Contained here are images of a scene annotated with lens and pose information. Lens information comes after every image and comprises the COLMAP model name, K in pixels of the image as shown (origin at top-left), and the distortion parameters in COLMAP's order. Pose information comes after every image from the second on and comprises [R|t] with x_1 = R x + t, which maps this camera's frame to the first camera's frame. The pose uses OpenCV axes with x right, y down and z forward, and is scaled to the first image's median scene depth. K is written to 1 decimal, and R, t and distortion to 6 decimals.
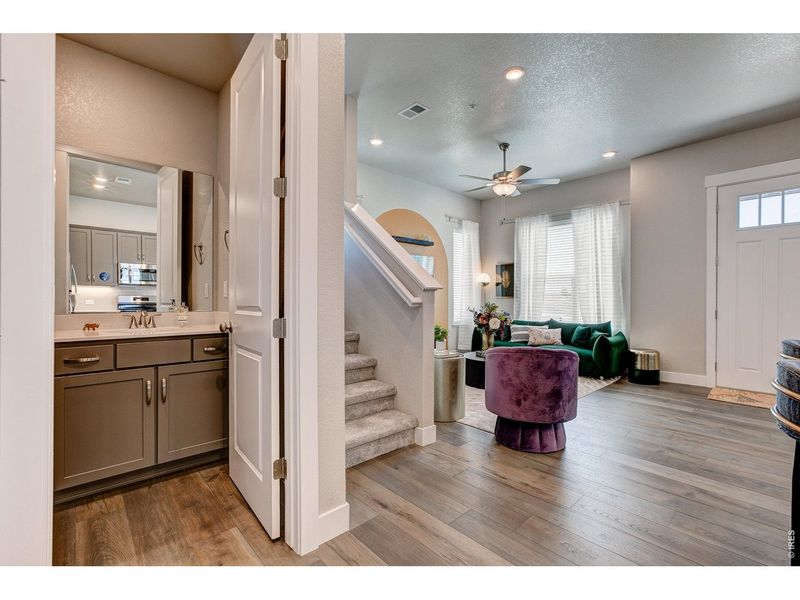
lens RADIAL K [[358.2, 0, 400.0], [0, 358.2, 300.0], [0, 0, 1]] dist [-0.034339, 0.015118]
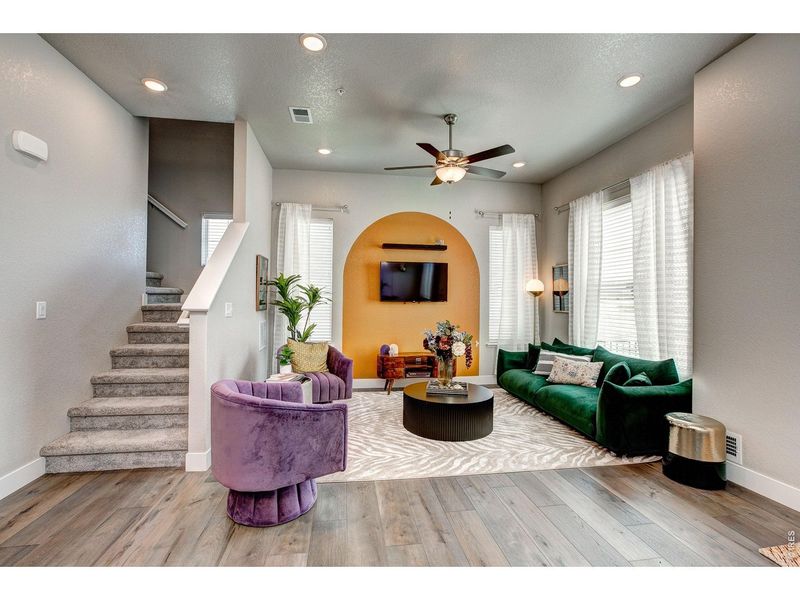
lens RADIAL K [[358.2, 0, 400.0], [0, 358.2, 300.0], [0, 0, 1]] dist [-0.034339, 0.015118]
pose [[0.828381, 0.005129, -0.560142, 0.534530], [-0.010748, 0.999920, -0.006740, -0.028204], [0.560062, 0.011604, 0.828369, 0.257879]]
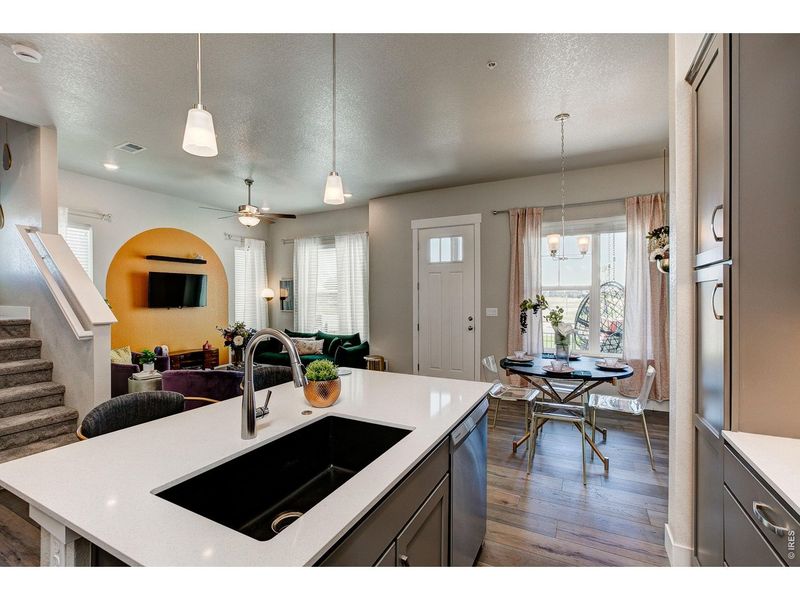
lens RADIAL K [[363.7, 0, 386.1], [0, 363.7, 300.6], [0, 0, 1]] dist [-0.002831, 0.000212]
pose [[0.949430, -0.007258, 0.313893, 0.288770], [0.006711, 0.999973, 0.002825, -0.049832], [-0.313906, -0.000576, 0.949454, -0.188401]]
